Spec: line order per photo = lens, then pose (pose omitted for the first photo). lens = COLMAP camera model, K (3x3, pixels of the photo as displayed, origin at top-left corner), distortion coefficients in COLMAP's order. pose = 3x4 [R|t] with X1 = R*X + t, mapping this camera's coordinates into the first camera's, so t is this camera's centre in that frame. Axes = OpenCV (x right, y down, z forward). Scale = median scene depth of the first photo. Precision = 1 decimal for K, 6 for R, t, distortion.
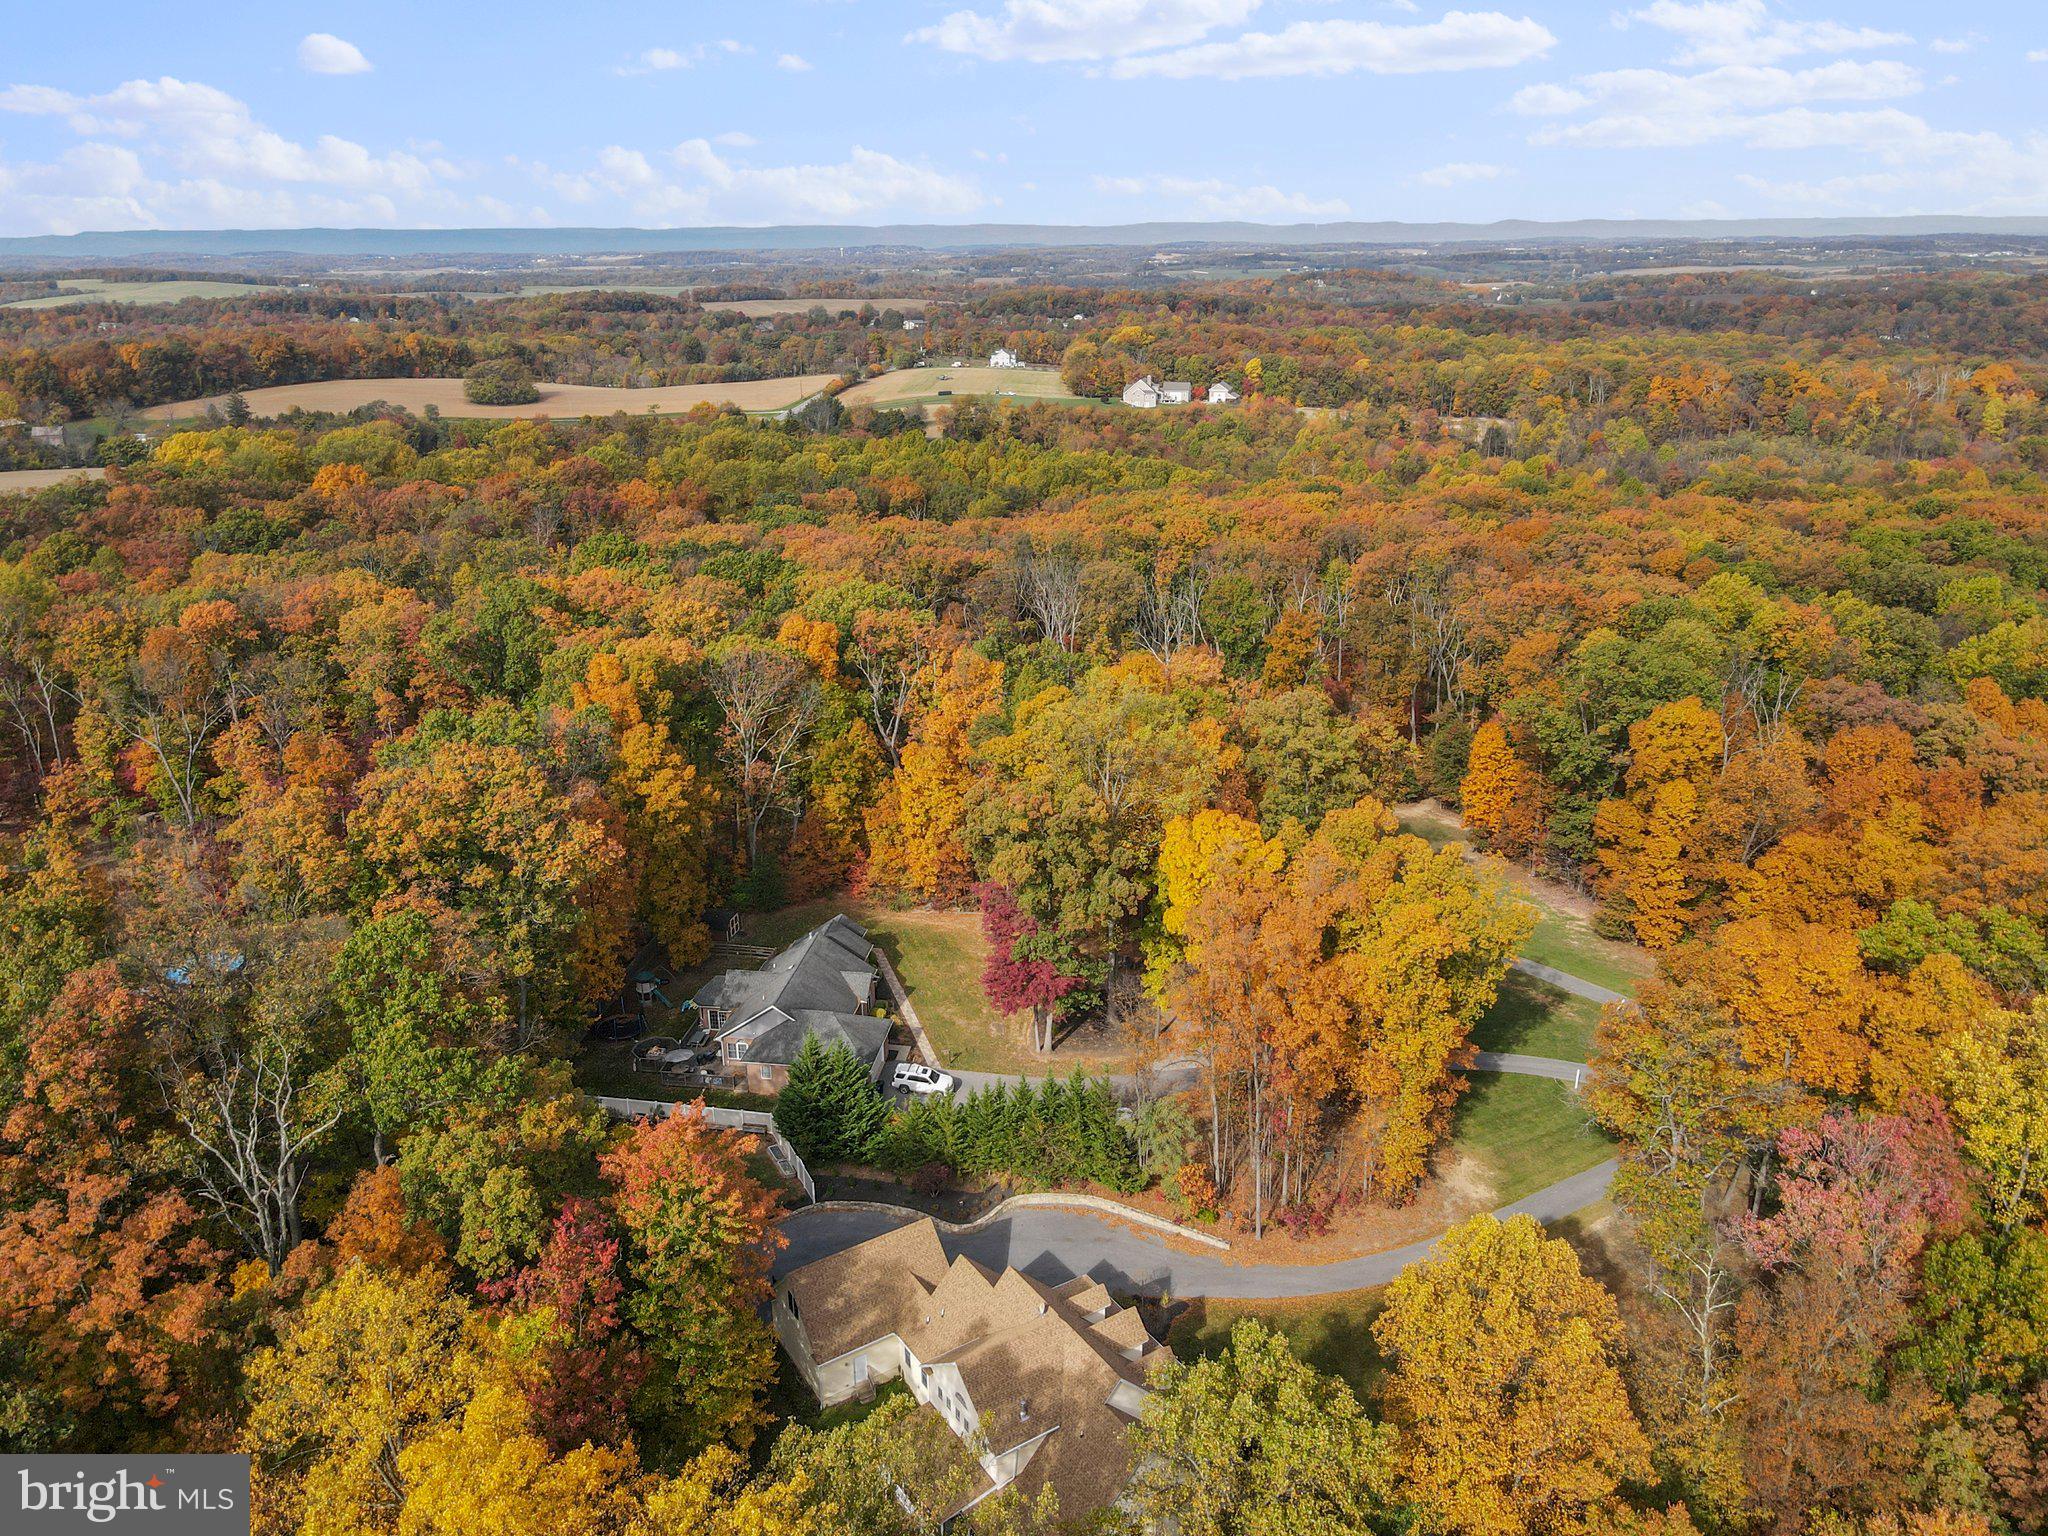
lens RADIAL K [[1485.6, 0, 1023.7], [0, 1485.6, 767.3], [0, 0, 1]] dist [0.012465, 0.014927]
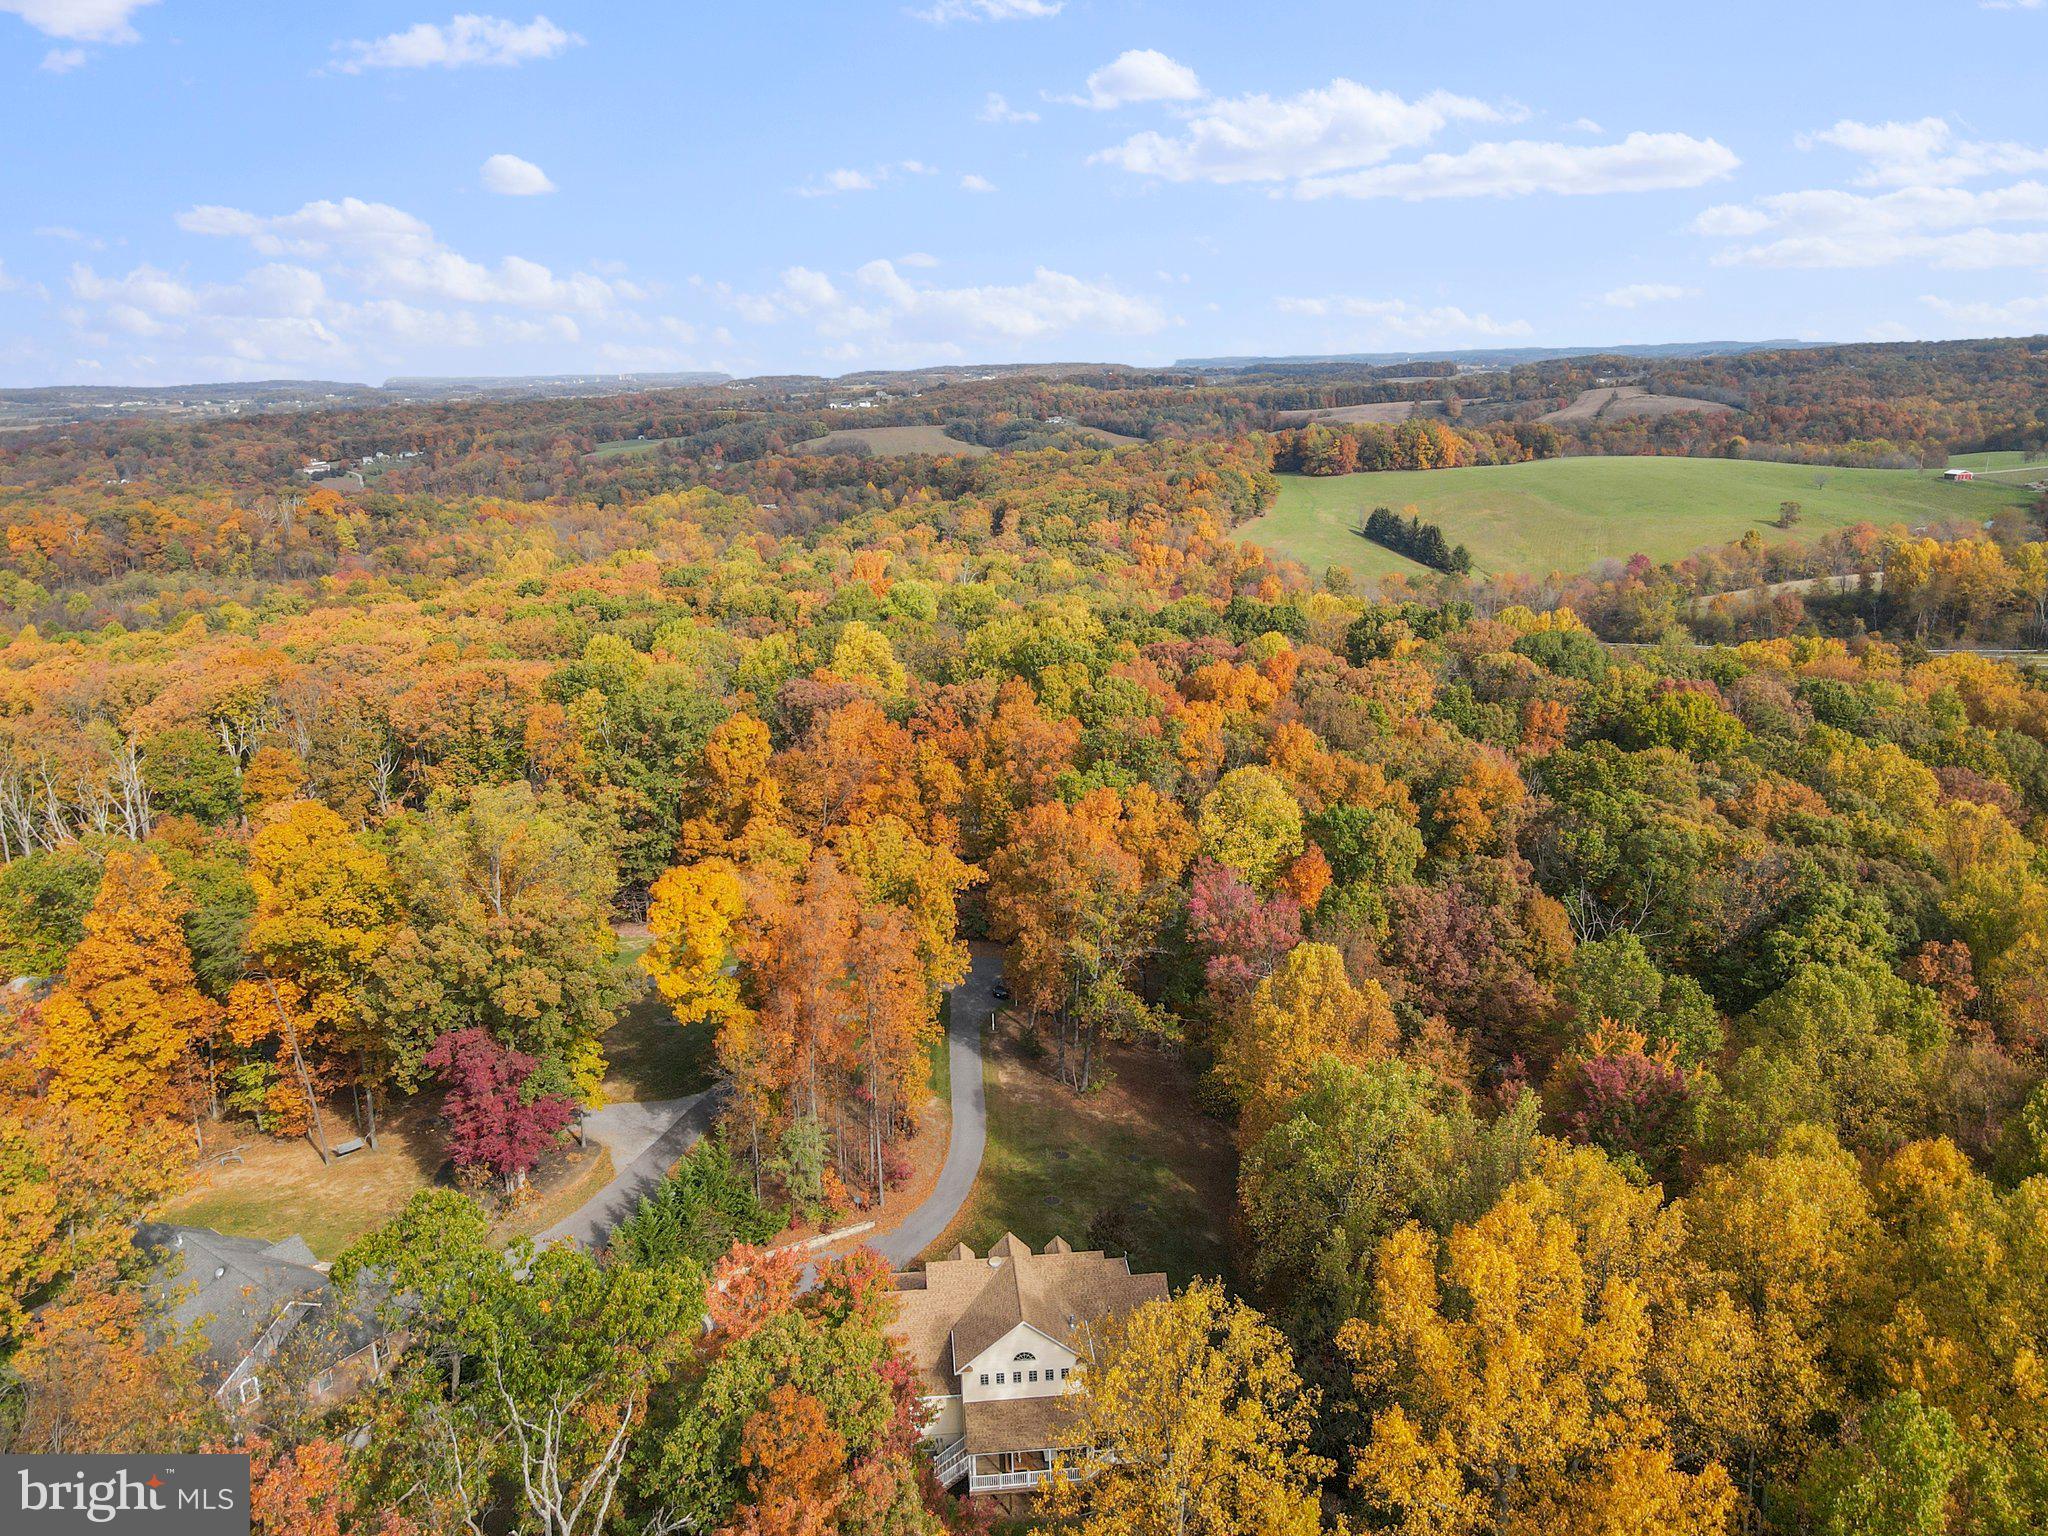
lens RADIAL K [[1485.6, 0, 1014.3], [0, 1485.6, 771.9], [0, 0, 1]] dist [0.012465, 0.014927]
pose [[0.474648, -0.237468, 0.847536, -0.096677], [0.312498, 0.945650, 0.089949, -0.008423], [-0.822833, 0.222159, 0.523059, 0.039448]]
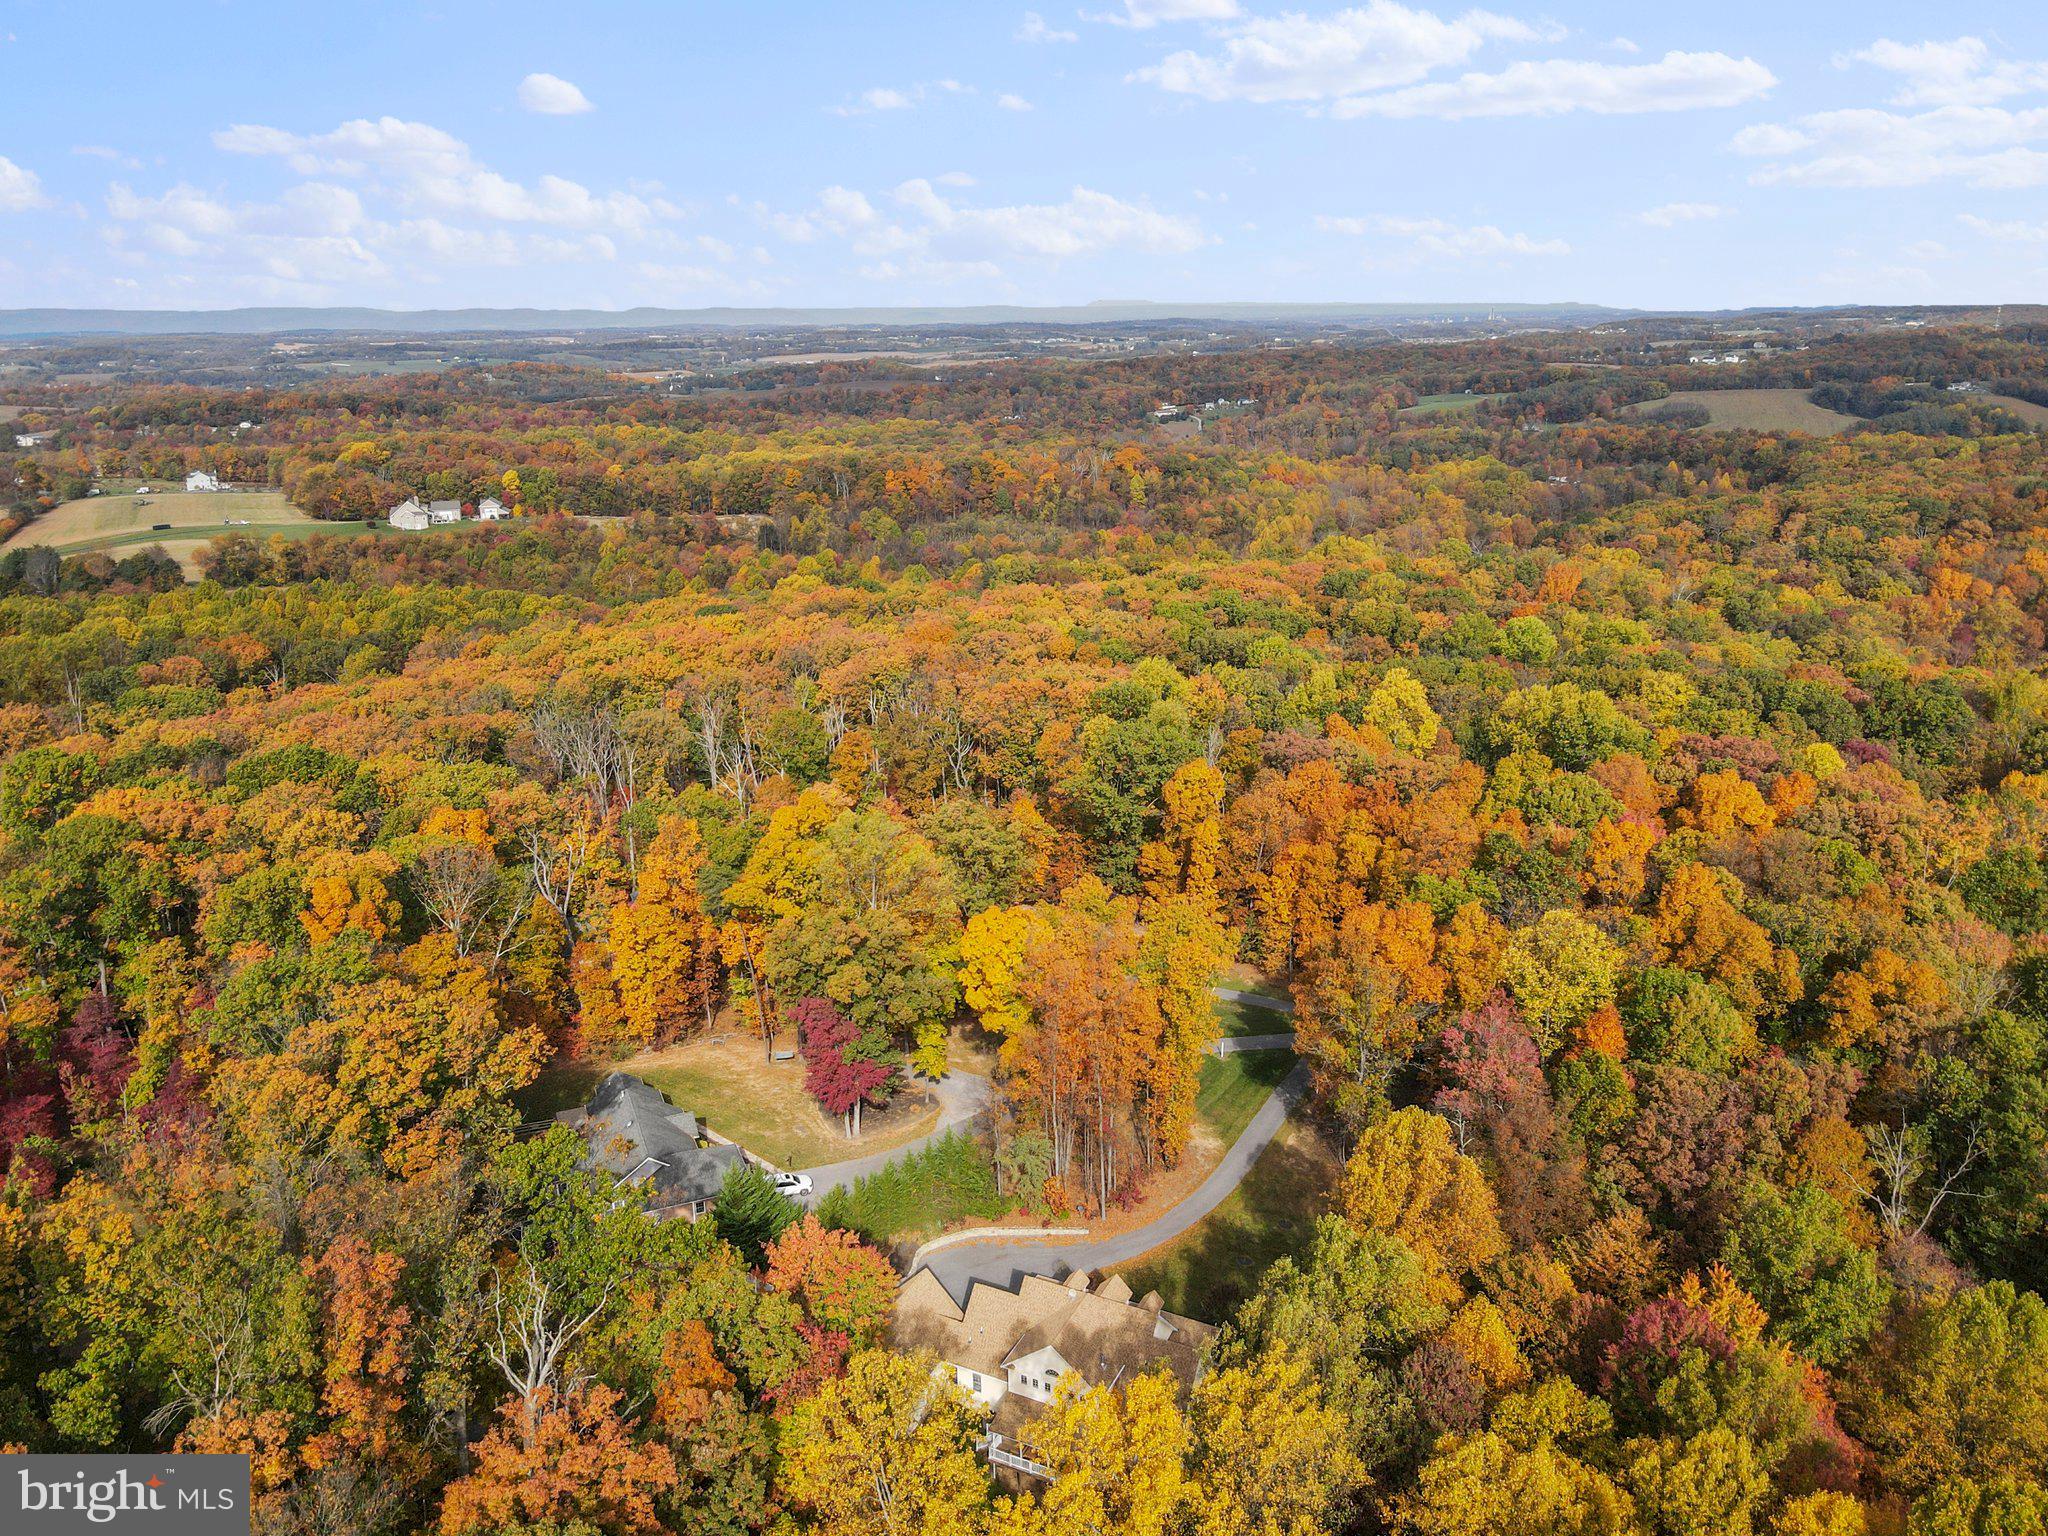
lens RADIAL K [[1485.6, 0, 1023.1], [0, 1485.6, 767.8], [0, 0, 1]] dist [0.012465, 0.014927]
pose [[0.860955, -0.152516, 0.485278, -0.071221], [0.177941, 0.984020, -0.006431, -0.011973], [-0.476543, 0.091887, 0.874336, -0.022618]]
